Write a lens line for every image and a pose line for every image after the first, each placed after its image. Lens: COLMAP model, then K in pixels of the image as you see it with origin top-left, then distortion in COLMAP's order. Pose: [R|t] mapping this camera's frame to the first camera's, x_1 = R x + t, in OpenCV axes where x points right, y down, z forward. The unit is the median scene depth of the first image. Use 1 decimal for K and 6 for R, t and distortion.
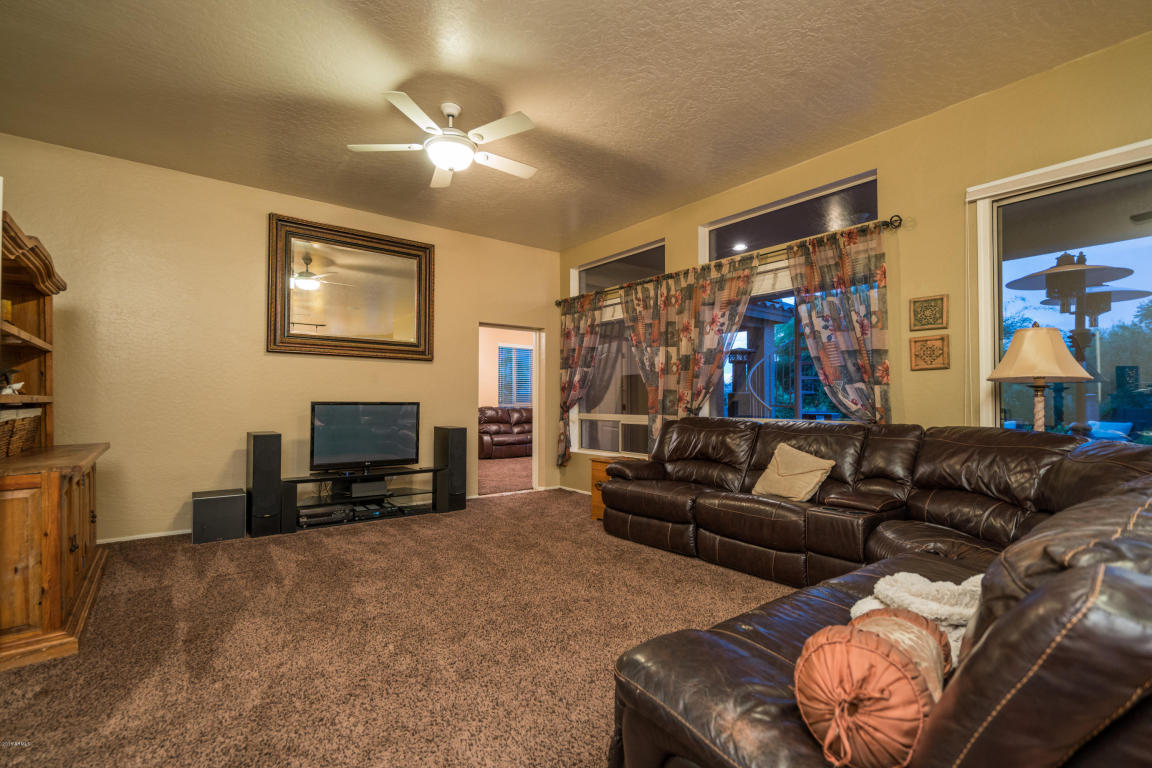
lens RADIAL K [[522.5, 0, 577.2], [0, 522.5, 390.4], [0, 0, 1]] dist [-0.003207, -0.000090]
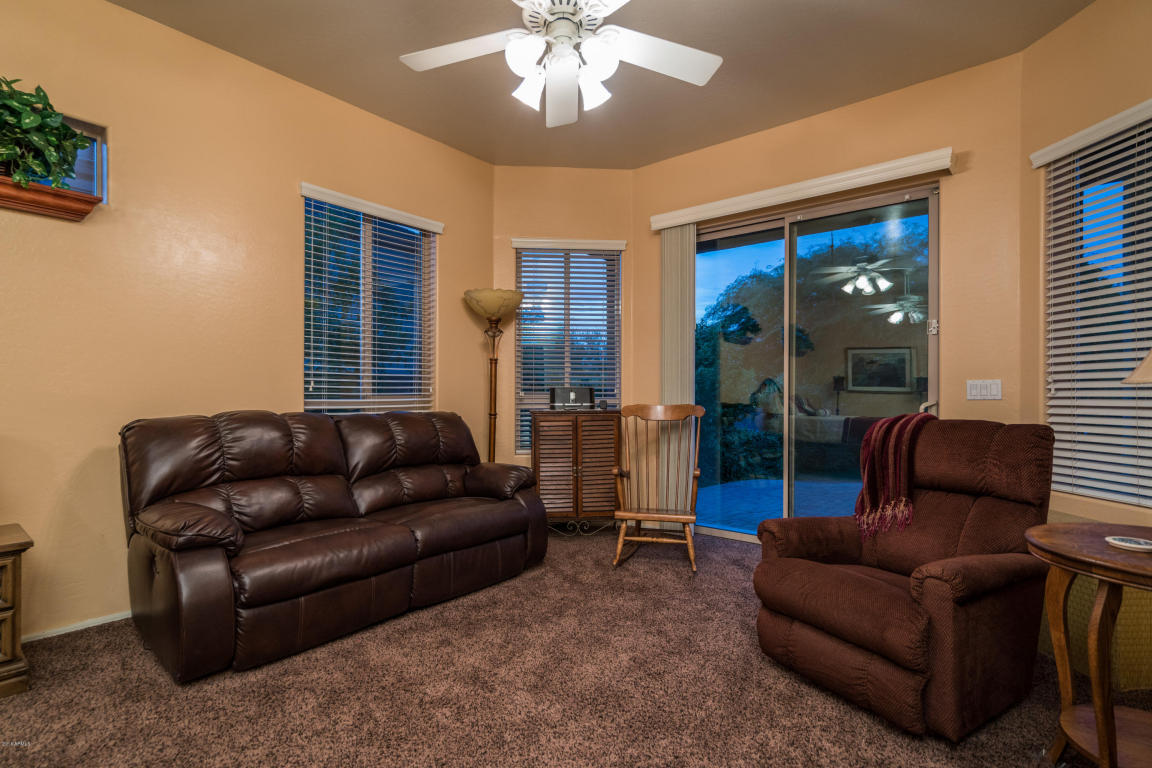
lens RADIAL K [[558.9, 0, 577.8], [0, 558.9, 398.0], [0, 0, 1]] dist [-0.000460, -0.000304]
pose [[0.978150, 0.004779, 0.207847, -0.071040], [-0.010283, 0.999624, 0.025409, 0.015924], [-0.207648, -0.026991, 0.977831, 0.696926]]
